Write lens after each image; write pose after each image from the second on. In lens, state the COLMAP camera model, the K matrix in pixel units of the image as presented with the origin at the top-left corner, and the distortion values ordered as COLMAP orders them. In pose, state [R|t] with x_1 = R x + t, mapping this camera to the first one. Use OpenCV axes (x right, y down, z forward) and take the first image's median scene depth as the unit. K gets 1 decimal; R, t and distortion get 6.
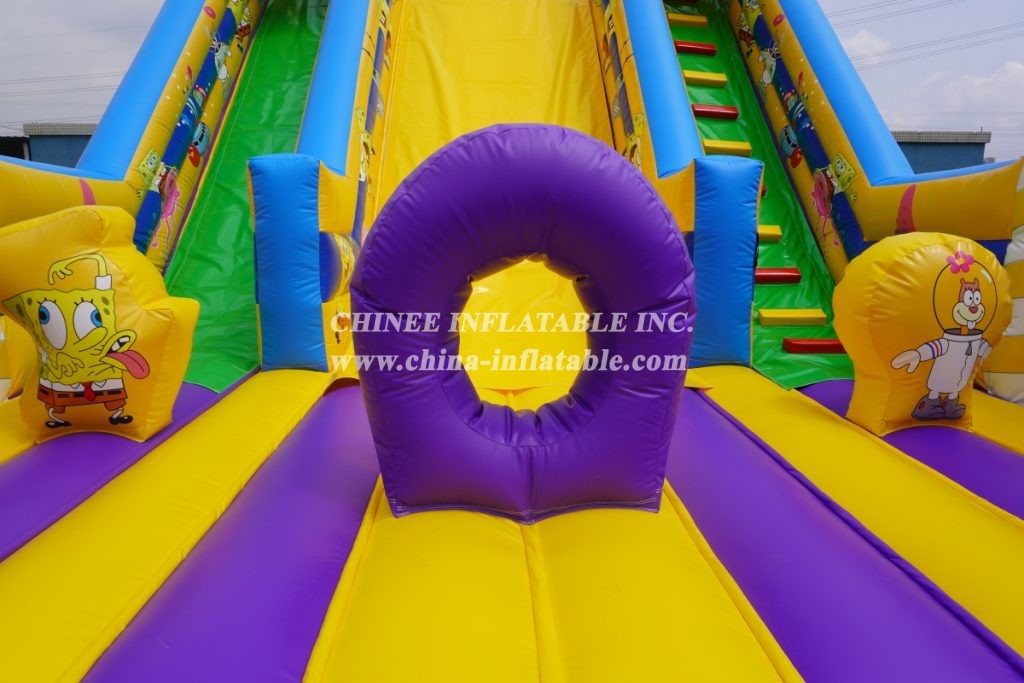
lens RADIAL K [[695.2, 0, 495.2], [0, 695.2, 333.2], [0, 0, 1]] dist [-0.025947, 0.009688]
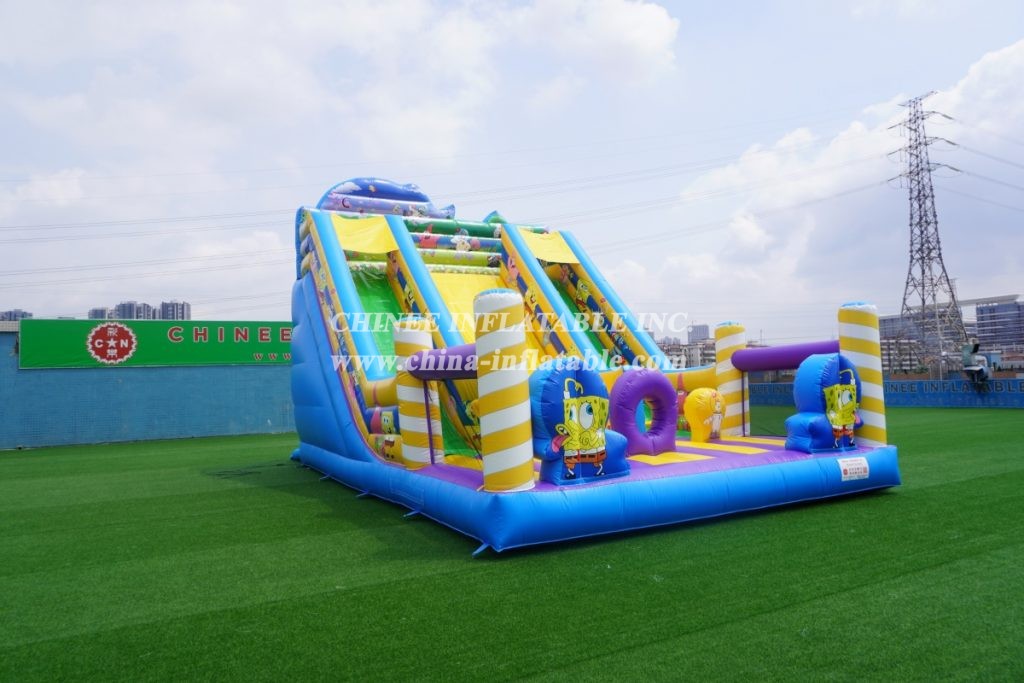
lens RADIAL K [[695.2, 0, 506.2], [0, 695.2, 336.1], [0, 0, 1]] dist [-0.025947, 0.009688]
pose [[0.903233, -0.006849, 0.429096, -1.301485], [0.110622, 0.969799, -0.217375, 0.184133], [-0.414648, 0.243808, 0.876713, -1.282716]]
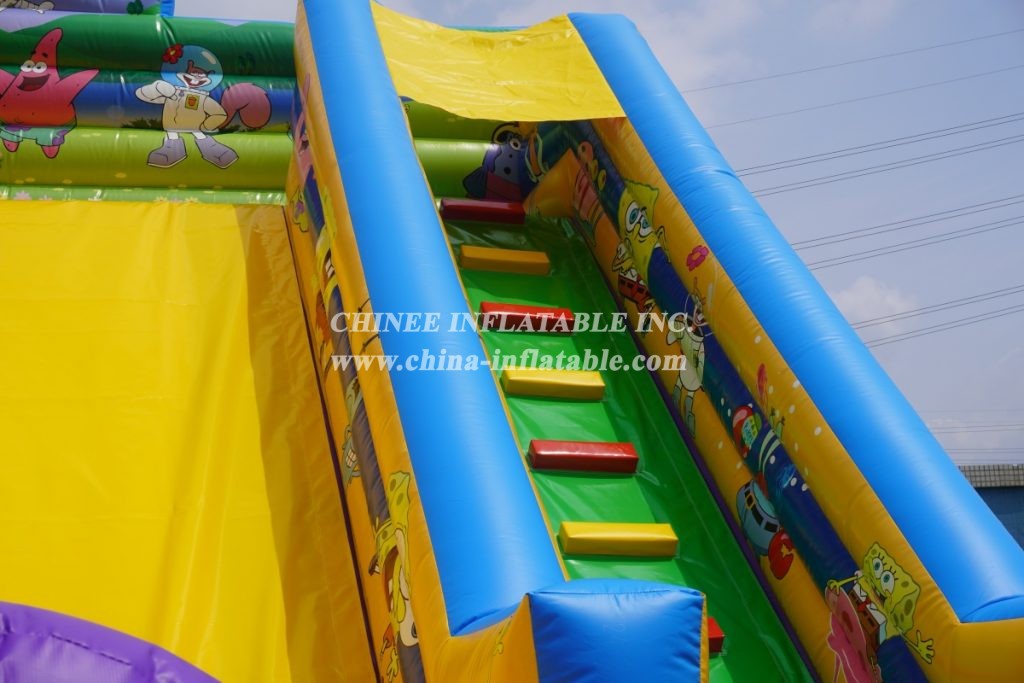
lens RADIAL K [[1544.7, 0, 512.4], [0, 1544.7, 343.9], [0, 0, 1]] dist [0.009899, 0.000000]
pose [[0.973106, -0.015643, 0.229825, 0.087856], [0.098211, 0.930648, -0.352490, -0.082459], [-0.208372, 0.365582, 0.907155, 0.186276]]
